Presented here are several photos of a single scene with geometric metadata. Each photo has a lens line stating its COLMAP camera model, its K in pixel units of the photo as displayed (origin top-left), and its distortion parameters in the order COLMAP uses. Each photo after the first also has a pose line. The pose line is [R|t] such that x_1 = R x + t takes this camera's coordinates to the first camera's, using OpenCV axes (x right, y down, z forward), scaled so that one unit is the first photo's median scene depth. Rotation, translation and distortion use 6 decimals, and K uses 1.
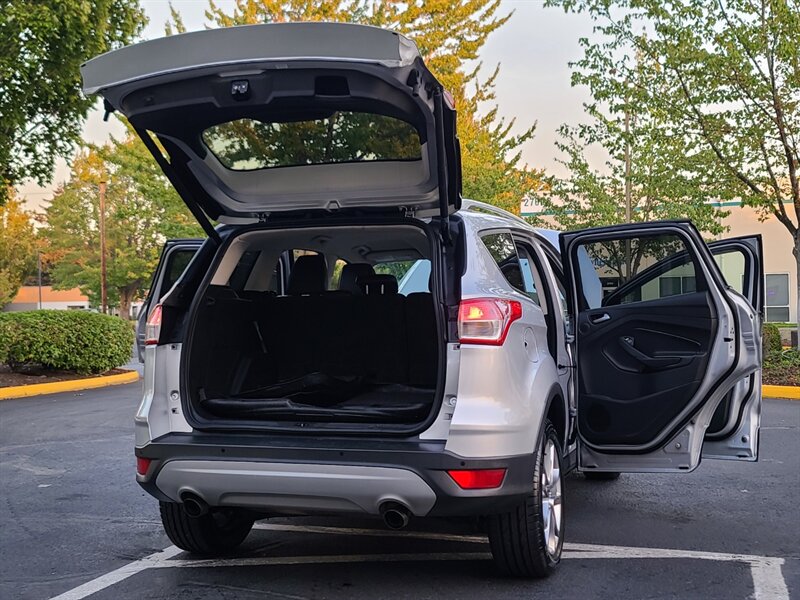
lens RADIAL K [[982.6, 0, 399.6], [0, 982.6, 288.5], [0, 0, 1]] dist [0.050752, 0.003230]
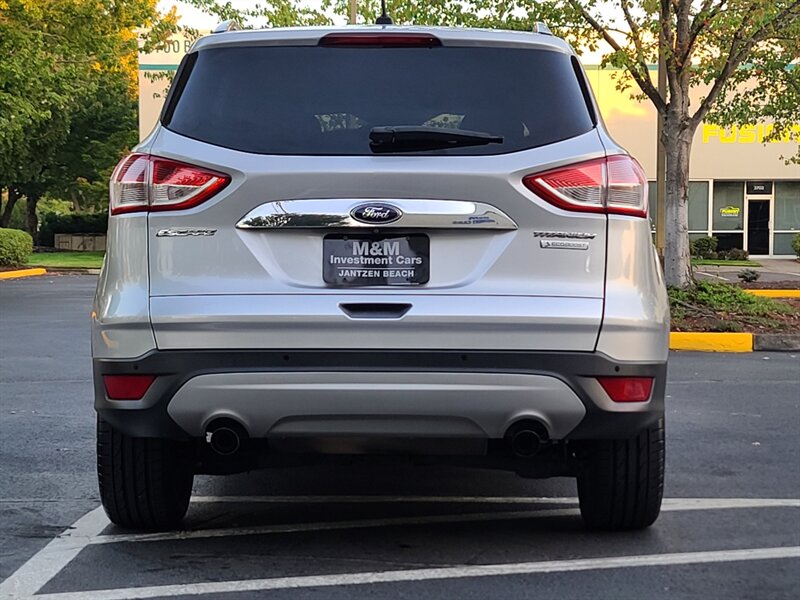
lens RADIAL K [[1665.3, 0, 401.6], [0, 1665.3, 328.5], [0, 0, 1]] dist [-0.000700, 0.162044]
pose [[0.952921, -0.000678, 0.303218, -0.321988], [-0.022908, 0.996979, 0.074220, 0.035696], [-0.302353, -0.077671, 0.950026, -0.117689]]
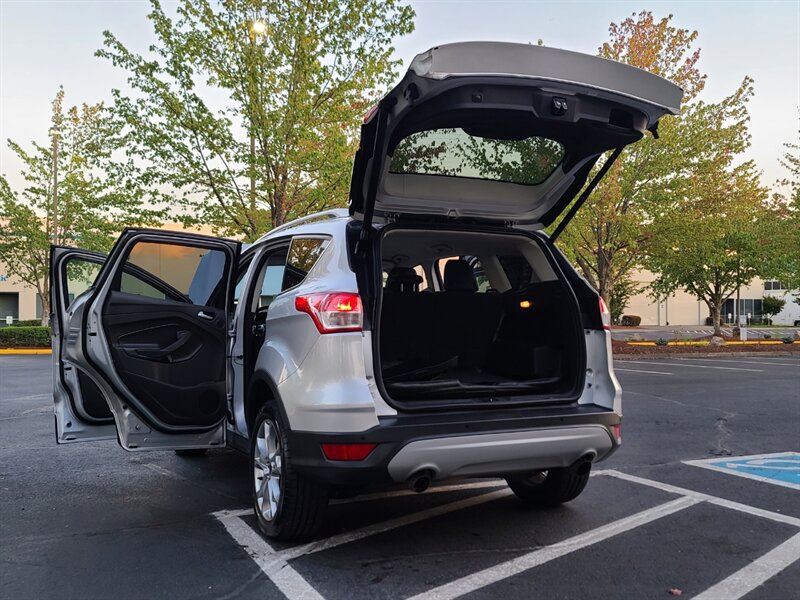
lens RADIAL K [[728.8, 0, 377.6], [0, 728.8, 299.0], [0, 0, 1]] dist [0.005345, 0.002373]
pose [[0.744964, 0.029713, 0.666442, -0.552596], [-0.024675, 0.999551, -0.016983, 0.026682], [-0.666648, -0.003793, 0.745363, 0.319875]]
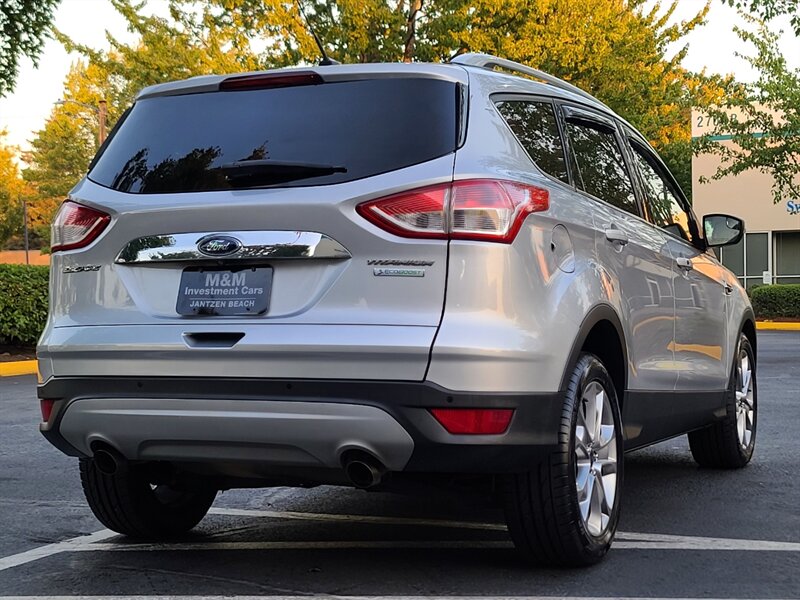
lens RADIAL K [[1391.9, 0, 387.0], [0, 1391.9, 302.4], [0, 0, 1]] dist [0.030842, 0.185733]
pose [[0.995352, -0.001448, -0.096294, 0.077145], [0.005020, 0.999308, 0.036863, 0.043601], [0.096174, -0.037175, 0.994670, -0.027741]]
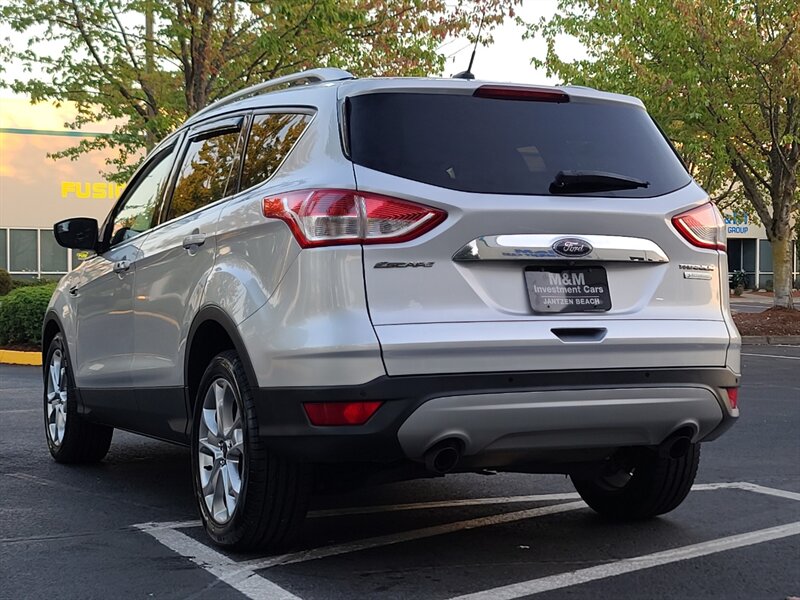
lens RADIAL K [[1391.9, 0, 387.0], [0, 1391.9, 302.4], [0, 0, 1]] dist [0.030842, 0.185733]
pose [[0.736214, 0.004492, 0.676734, -0.686606], [-0.027627, 0.999344, 0.023422, 0.055754], [-0.676185, -0.035939, 0.735855, 0.180842]]
